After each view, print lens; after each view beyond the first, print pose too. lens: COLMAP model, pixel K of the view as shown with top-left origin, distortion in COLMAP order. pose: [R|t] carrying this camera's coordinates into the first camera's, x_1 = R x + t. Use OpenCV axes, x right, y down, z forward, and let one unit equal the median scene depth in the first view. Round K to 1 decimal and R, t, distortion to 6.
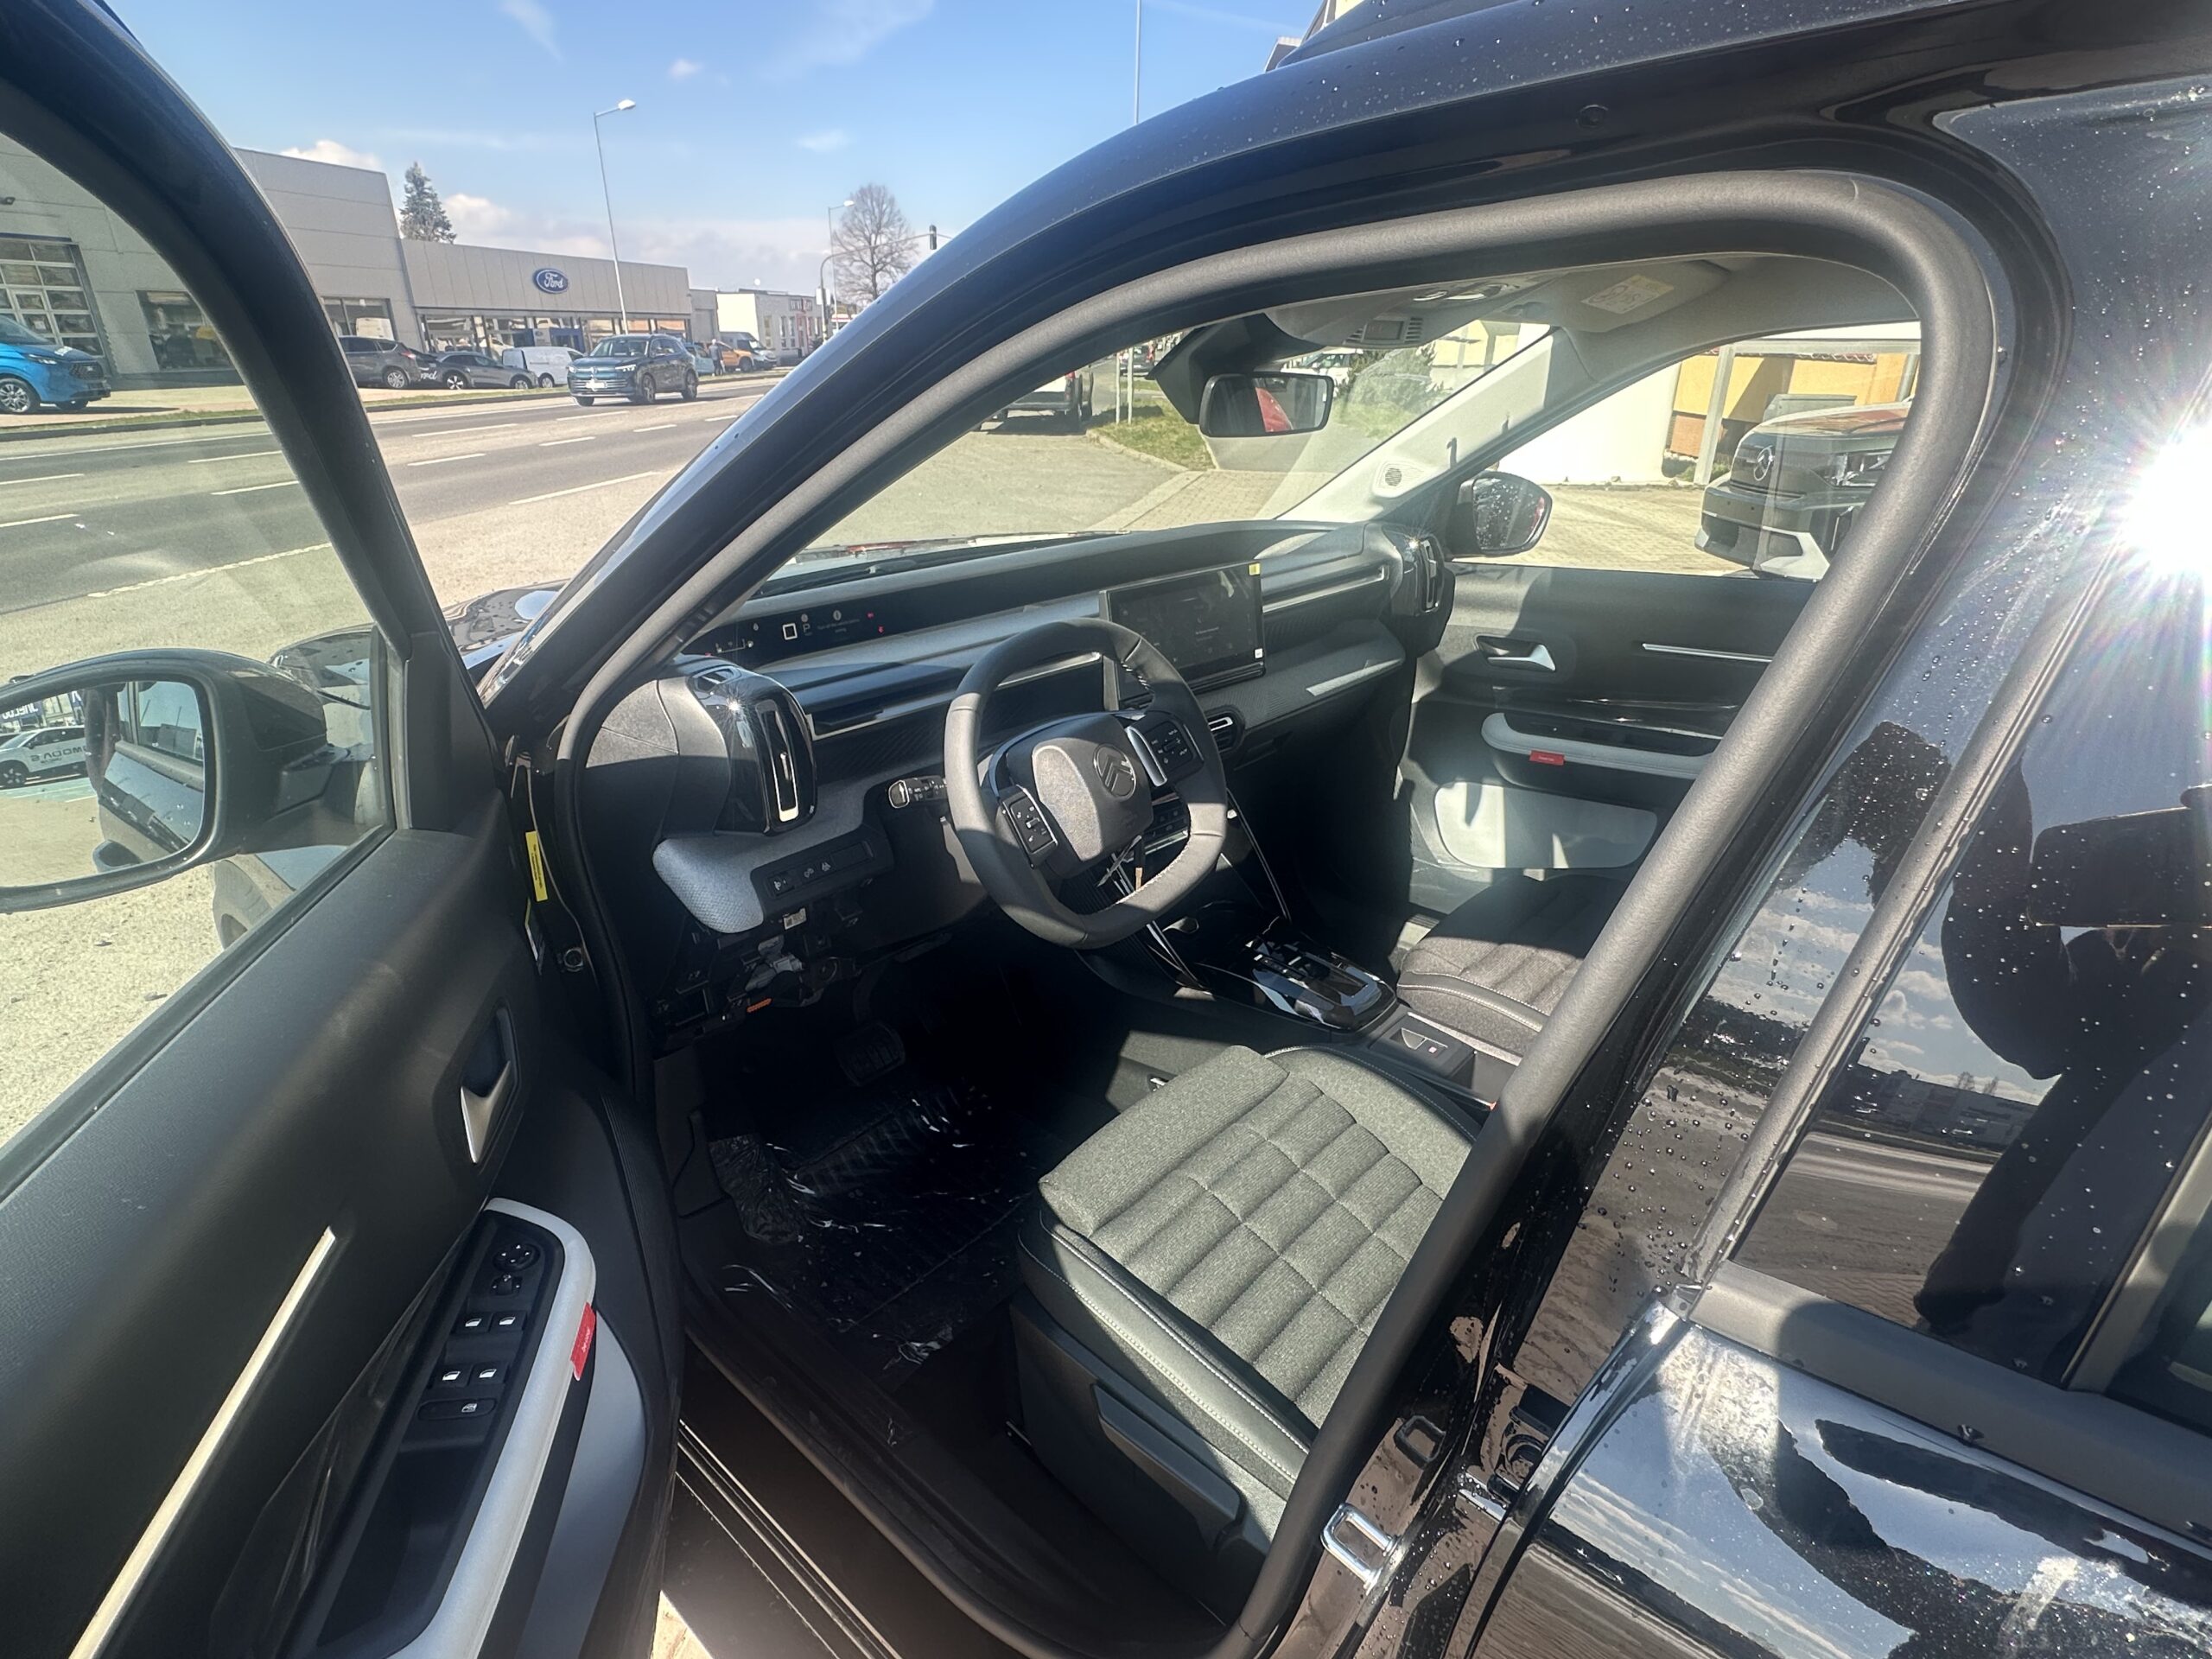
lens RADIAL K [[1156.4, 0, 1106.0], [0, 1156.4, 829.5], [0, 0, 1]] dist [-0.002837, -0.000176]
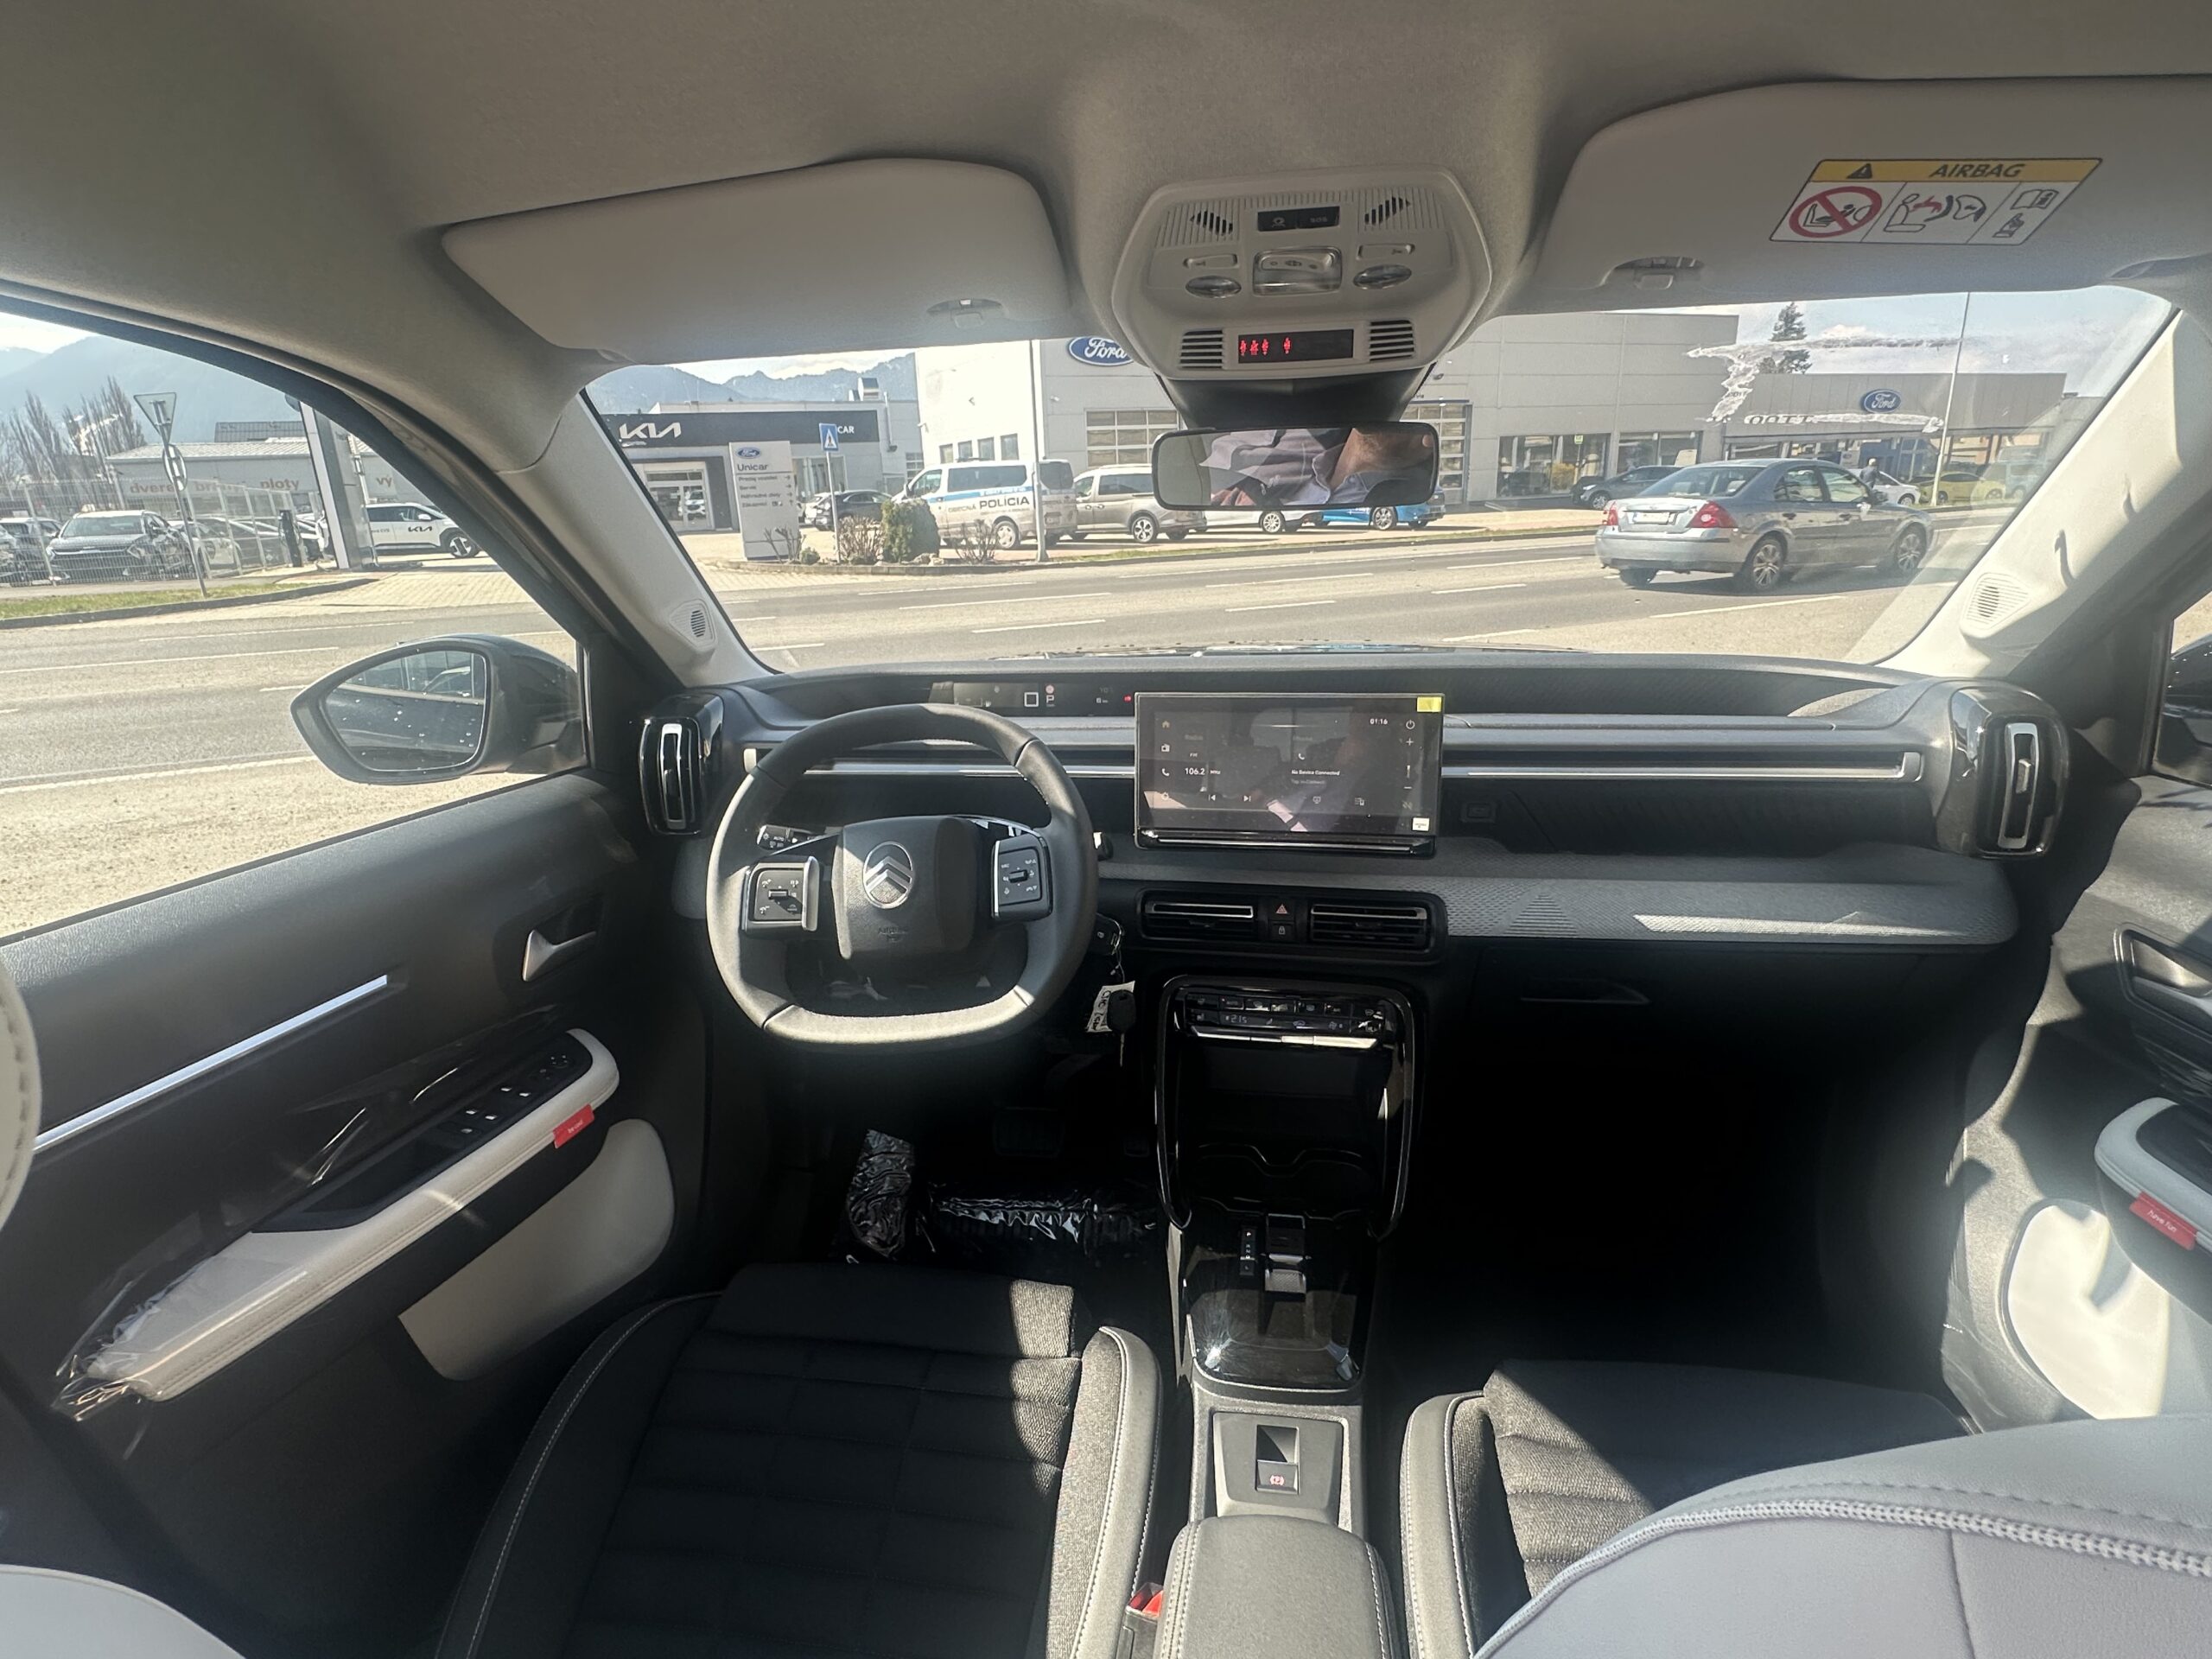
lens RADIAL K [[1137.0, 0, 1106.0], [0, 1137.0, 829.5], [0, 0, 1]] dist [0.014519, 0.000937]
pose [[0.543410, 0.222510, -0.809441, 0.453040], [-0.298280, 0.952490, 0.061587, -0.104950], [0.784688, 0.207973, 0.583963, 0.353013]]
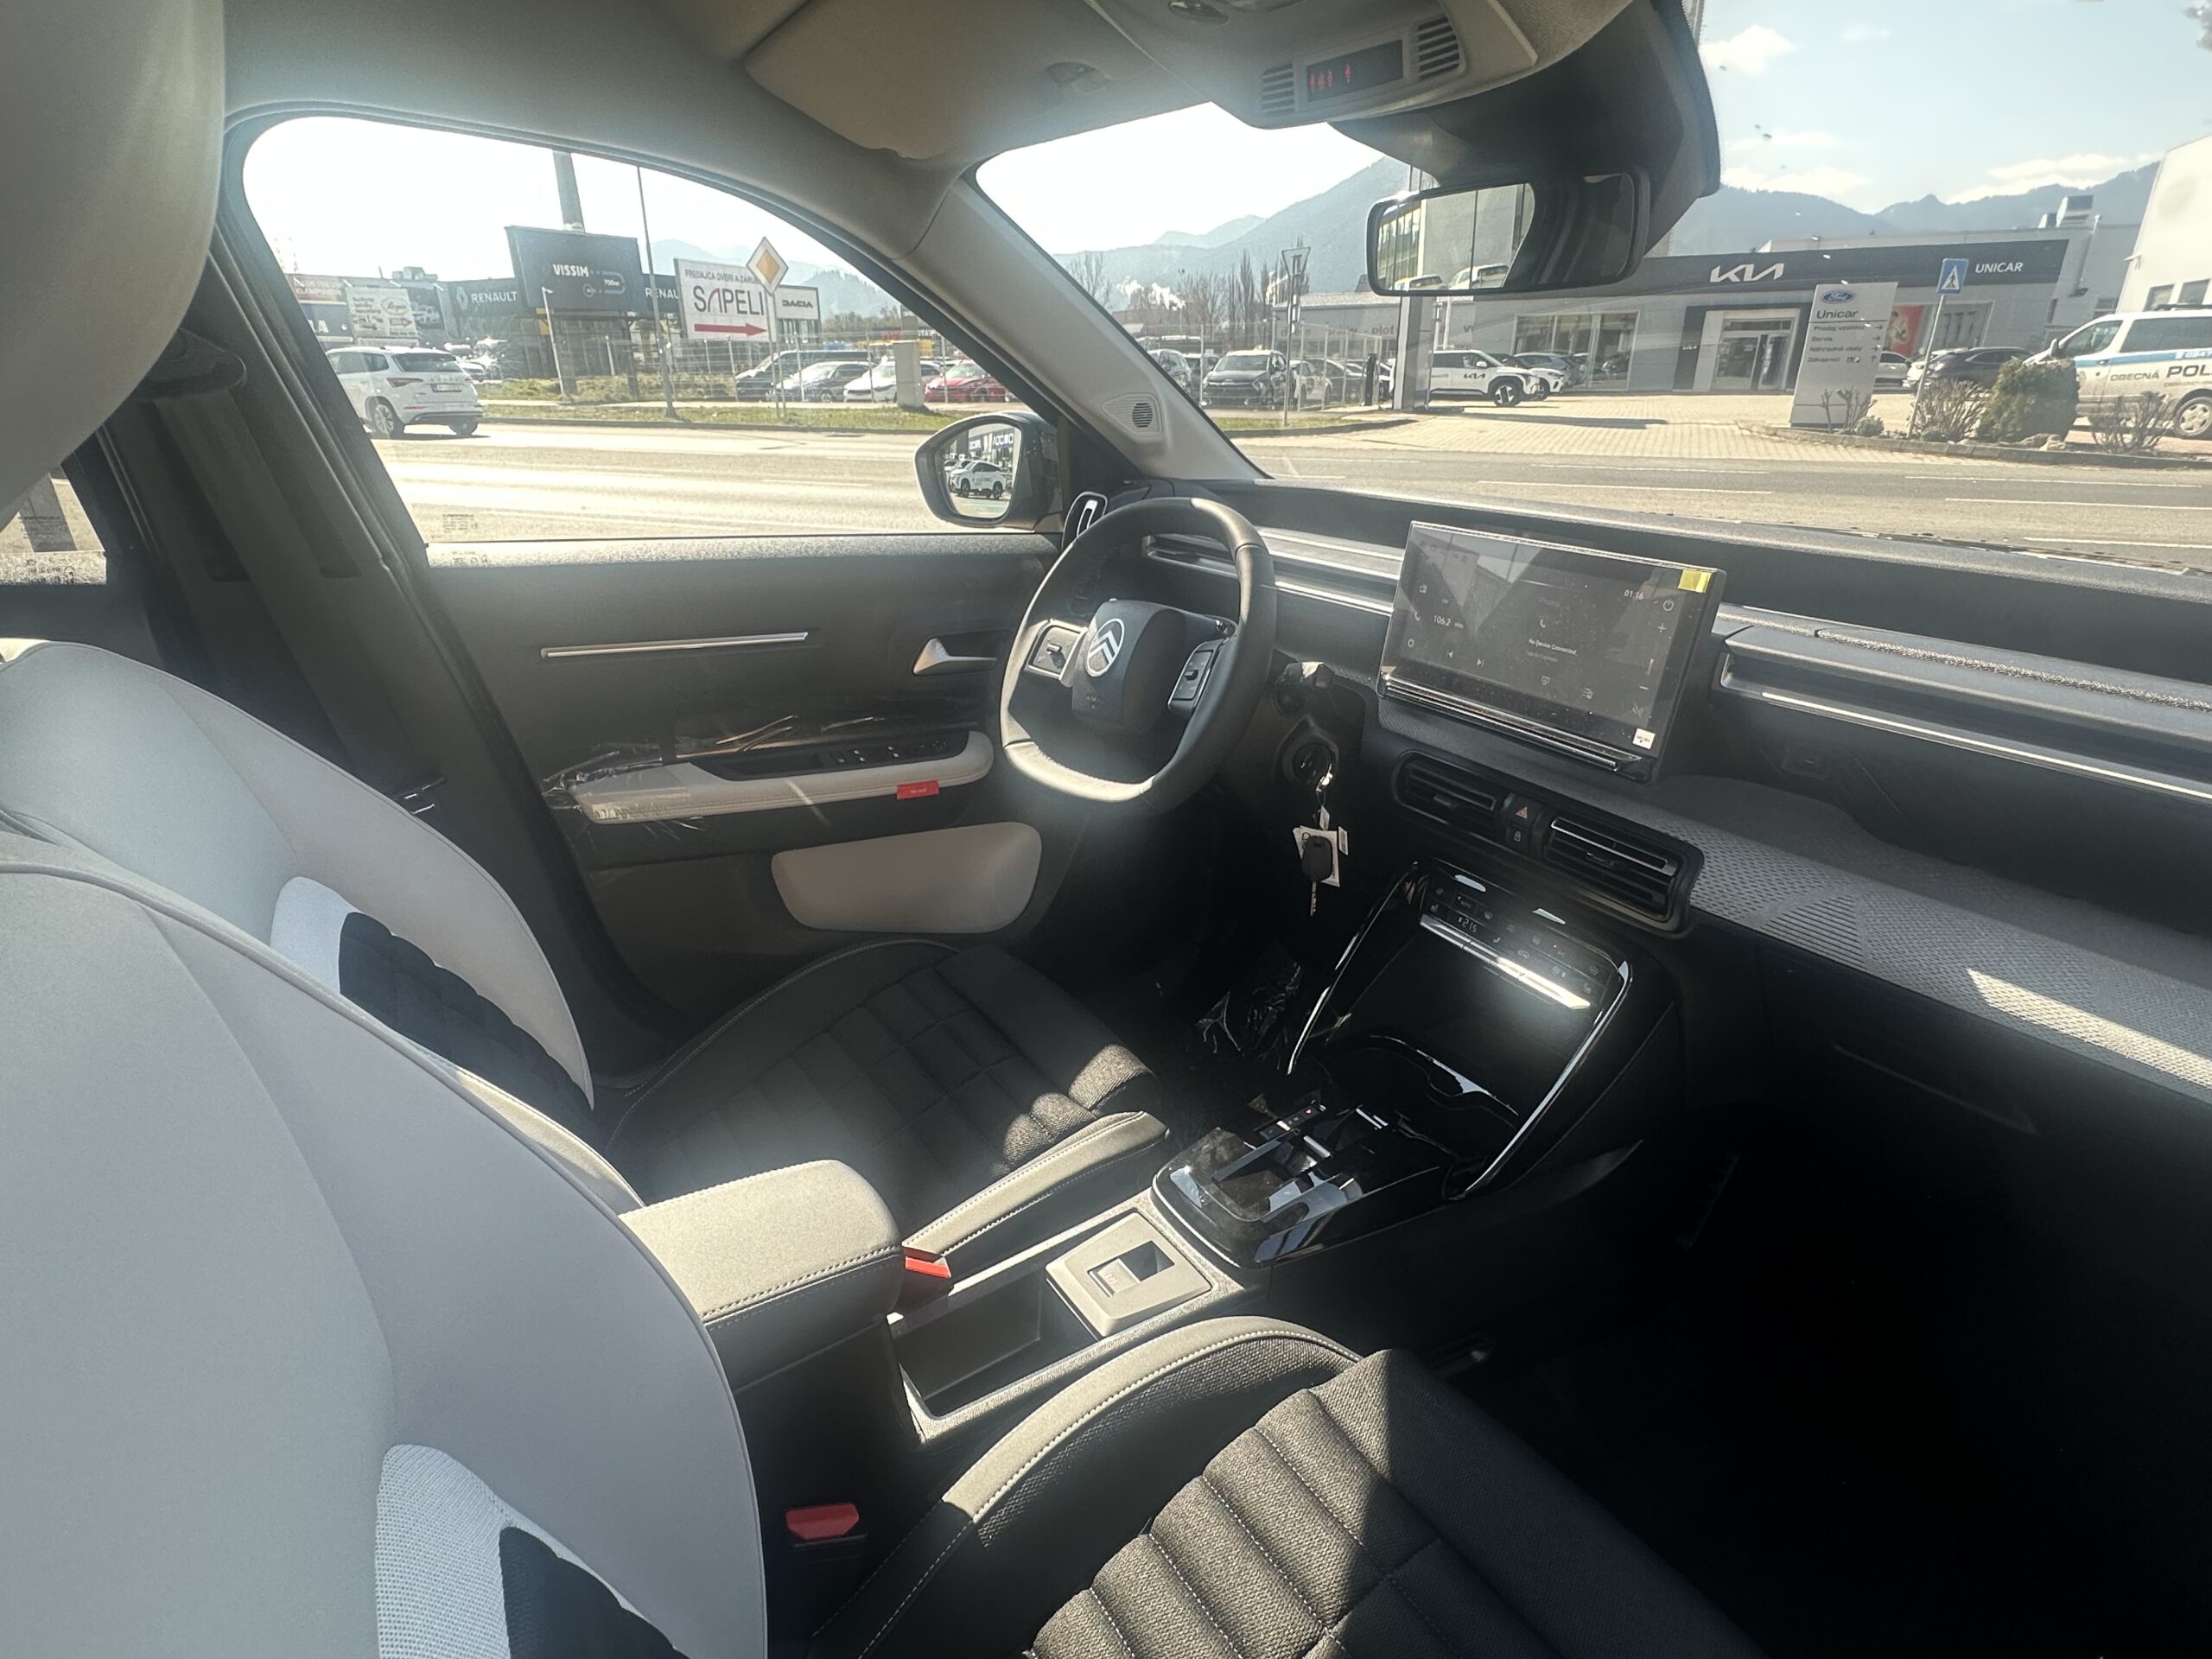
lens RADIAL K [[1144.8, 0, 1106.0], [0, 1144.8, 829.5], [0, 0, 1]] dist [0.041870, -0.021648]
pose [[-0.256302, 0.362708, -0.895964, 0.529522], [-0.384518, 0.812168, 0.438781, -0.198355], [0.886823, 0.456975, -0.068692, 0.651323]]
